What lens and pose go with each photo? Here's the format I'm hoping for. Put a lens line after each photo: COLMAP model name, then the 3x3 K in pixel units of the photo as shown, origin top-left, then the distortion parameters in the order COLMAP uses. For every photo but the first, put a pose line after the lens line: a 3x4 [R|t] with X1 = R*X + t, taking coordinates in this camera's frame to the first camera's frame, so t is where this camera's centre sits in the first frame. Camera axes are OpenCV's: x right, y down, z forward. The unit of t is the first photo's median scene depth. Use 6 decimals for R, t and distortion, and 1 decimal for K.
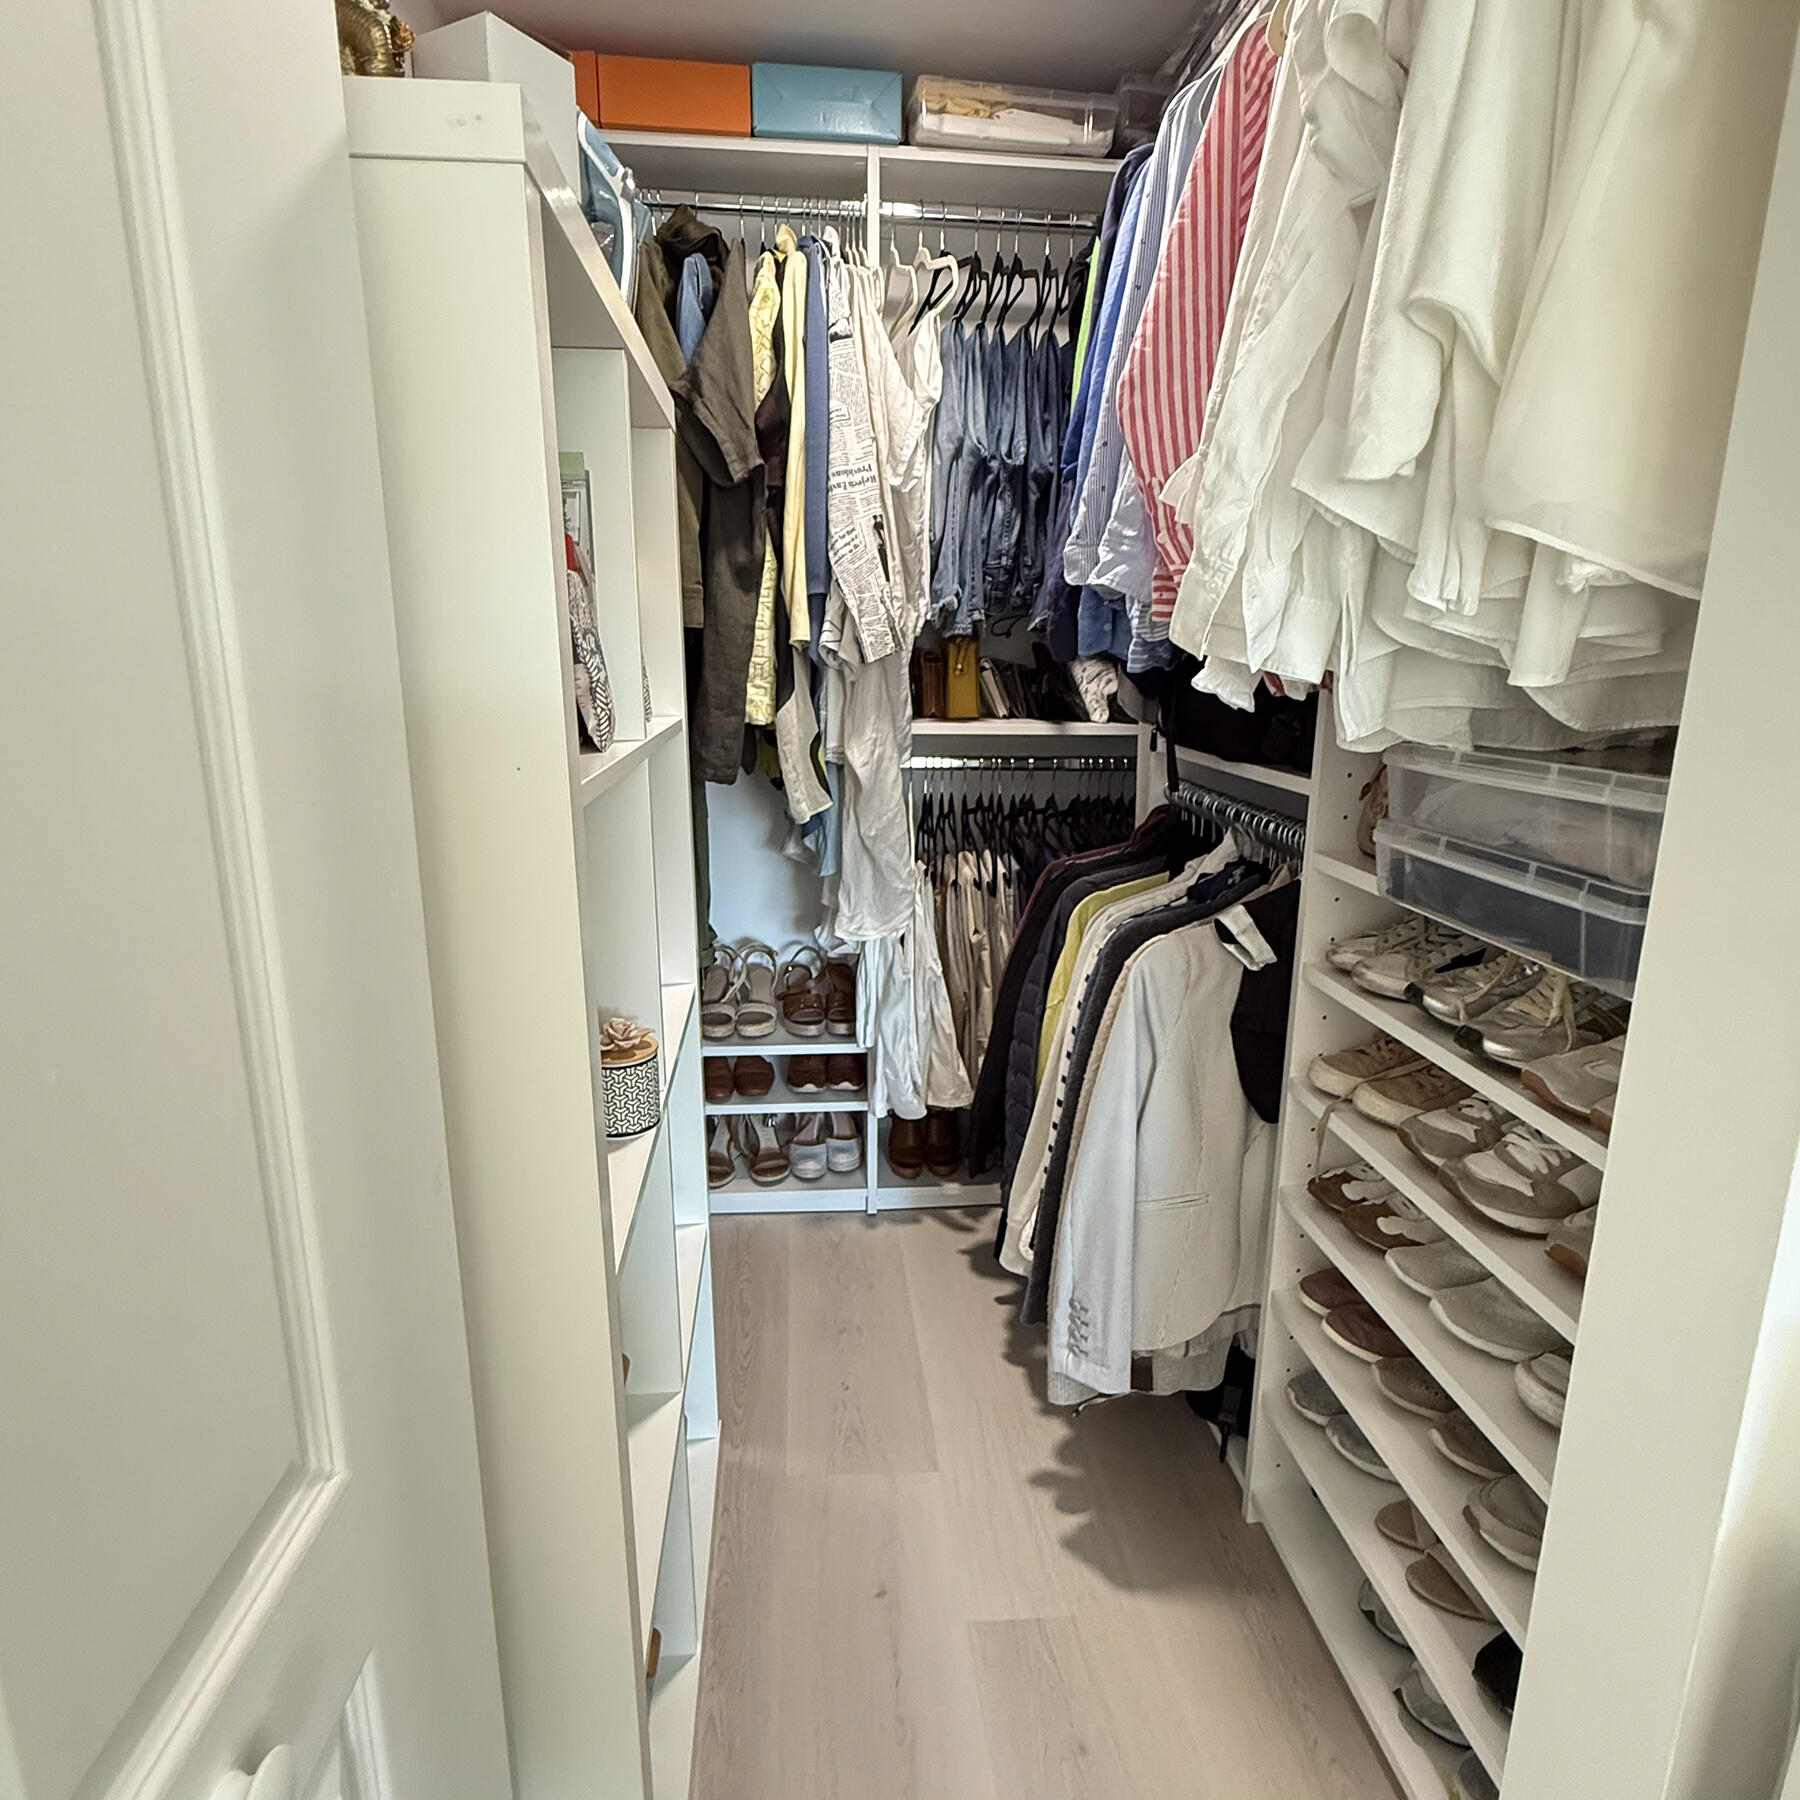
lens RADIAL K [[1078.3, 0, 897.6], [0, 1078.3, 901.1], [0, 0, 1]] dist [-0.004861, 0.002513]
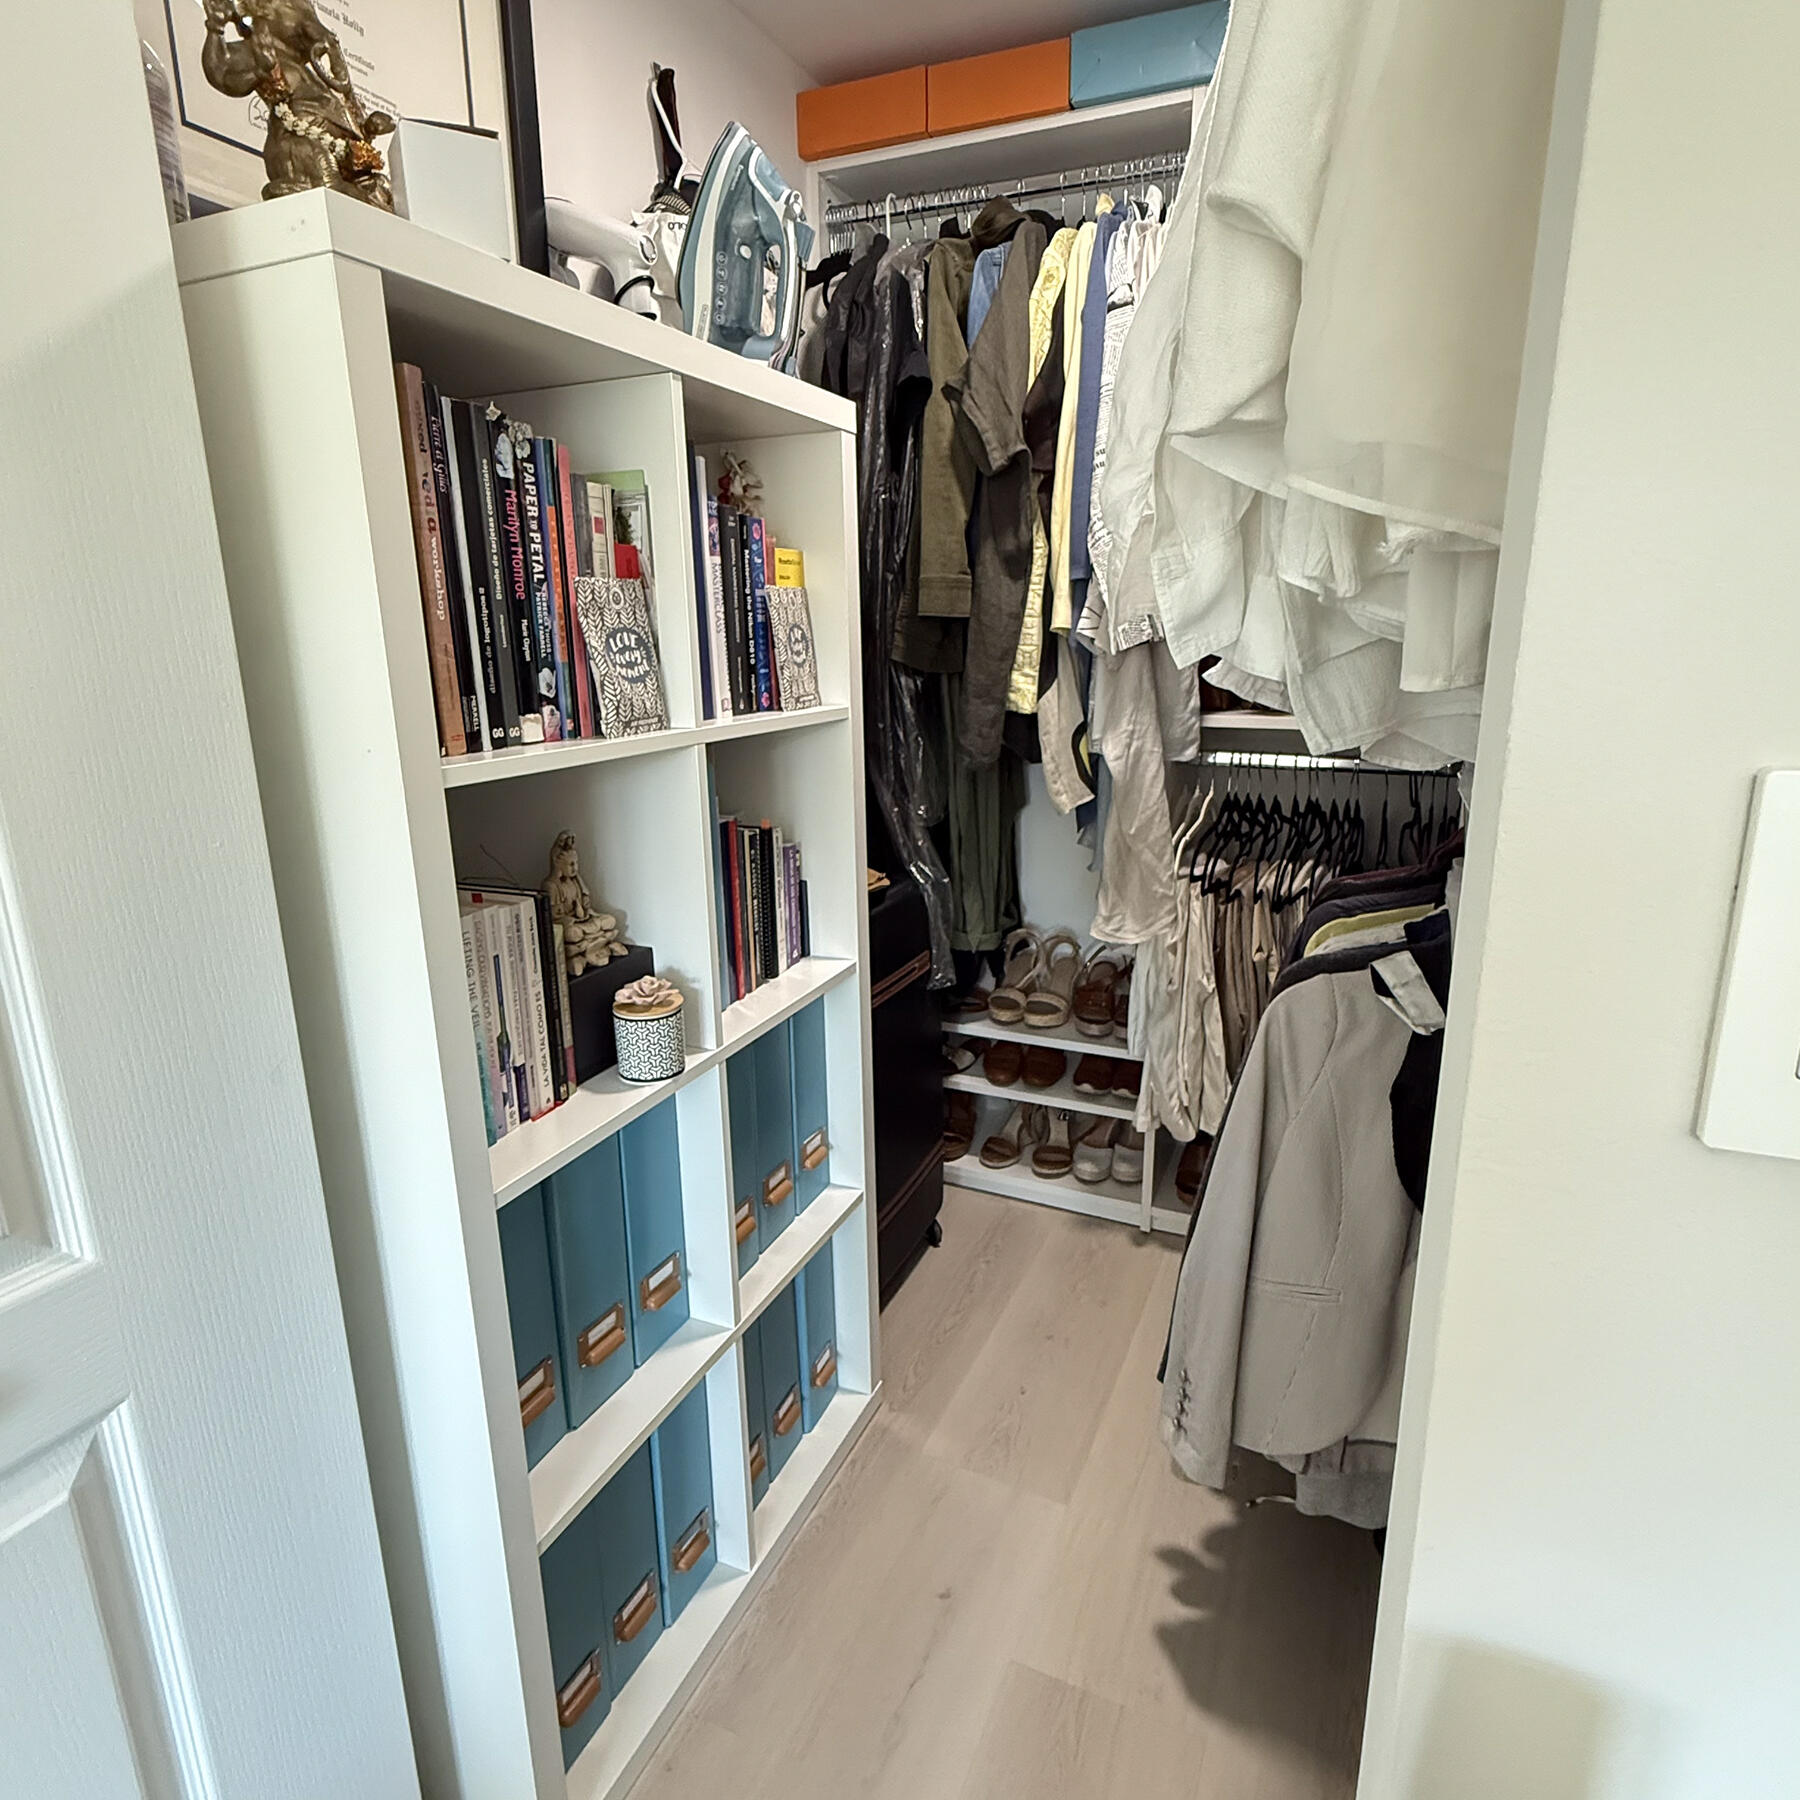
lens RADIAL K [[1078.3, 0, 897.4], [0, 1078.3, 900.0], [0, 0, 1]] dist [-0.004861, 0.002513]
pose [[0.872027, 0.105170, -0.478025, 0.265122], [-0.097911, 0.994384, 0.040162, -0.021732], [0.479565, 0.011781, 0.877428, 0.076704]]
